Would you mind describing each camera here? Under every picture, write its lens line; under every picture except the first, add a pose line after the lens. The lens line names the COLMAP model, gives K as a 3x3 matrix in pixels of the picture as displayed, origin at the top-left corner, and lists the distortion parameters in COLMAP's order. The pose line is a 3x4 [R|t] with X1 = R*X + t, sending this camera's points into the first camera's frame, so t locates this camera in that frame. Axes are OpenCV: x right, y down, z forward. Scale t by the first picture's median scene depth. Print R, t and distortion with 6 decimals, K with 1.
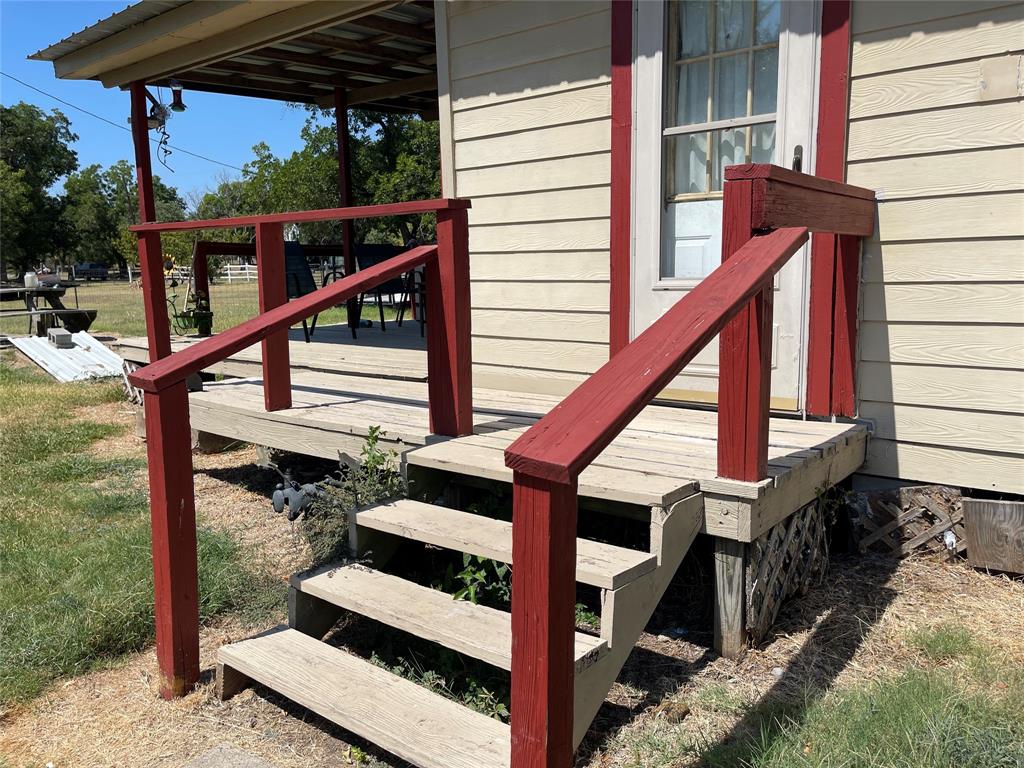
lens RADIAL K [[805.2, 0, 509.7], [0, 805.2, 388.3], [0, 0, 1]] dist [0.095363, -0.140088]
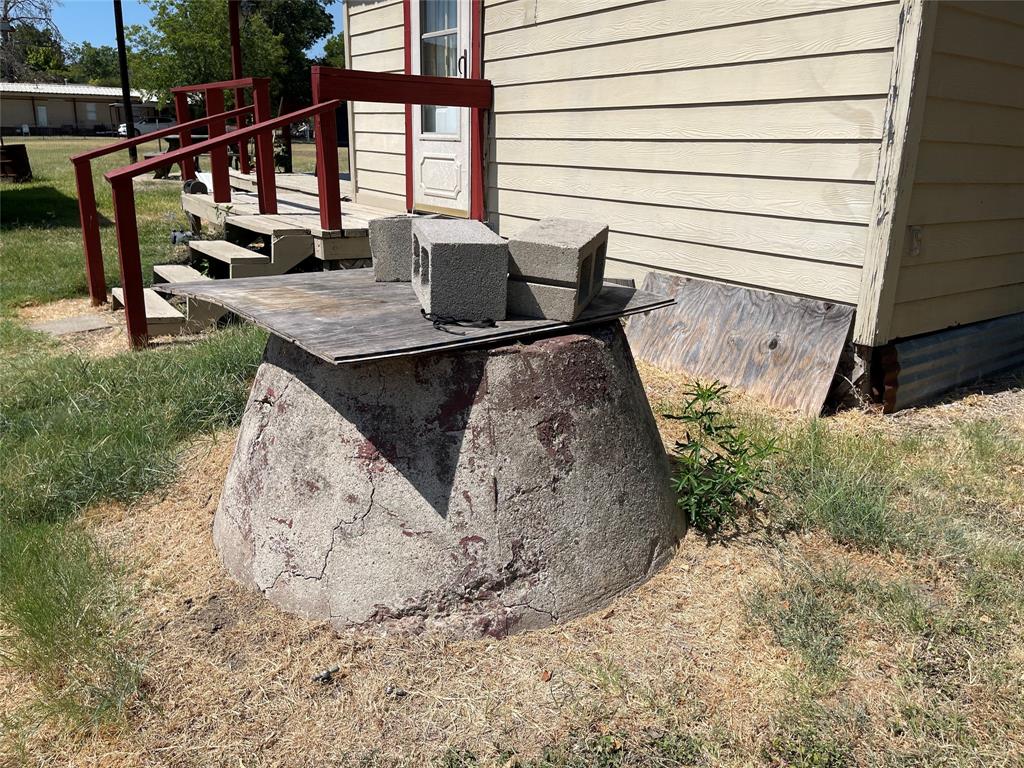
lens RADIAL K [[805.2, 0, 509.7], [0, 805.2, 388.3], [0, 0, 1]] dist [0.095363, -0.140088]
pose [[0.956217, 0.121561, -0.266219, 0.840801], [-0.080432, 0.983783, 0.160316, 0.090494], [0.281390, -0.131884, 0.950487, -0.546318]]
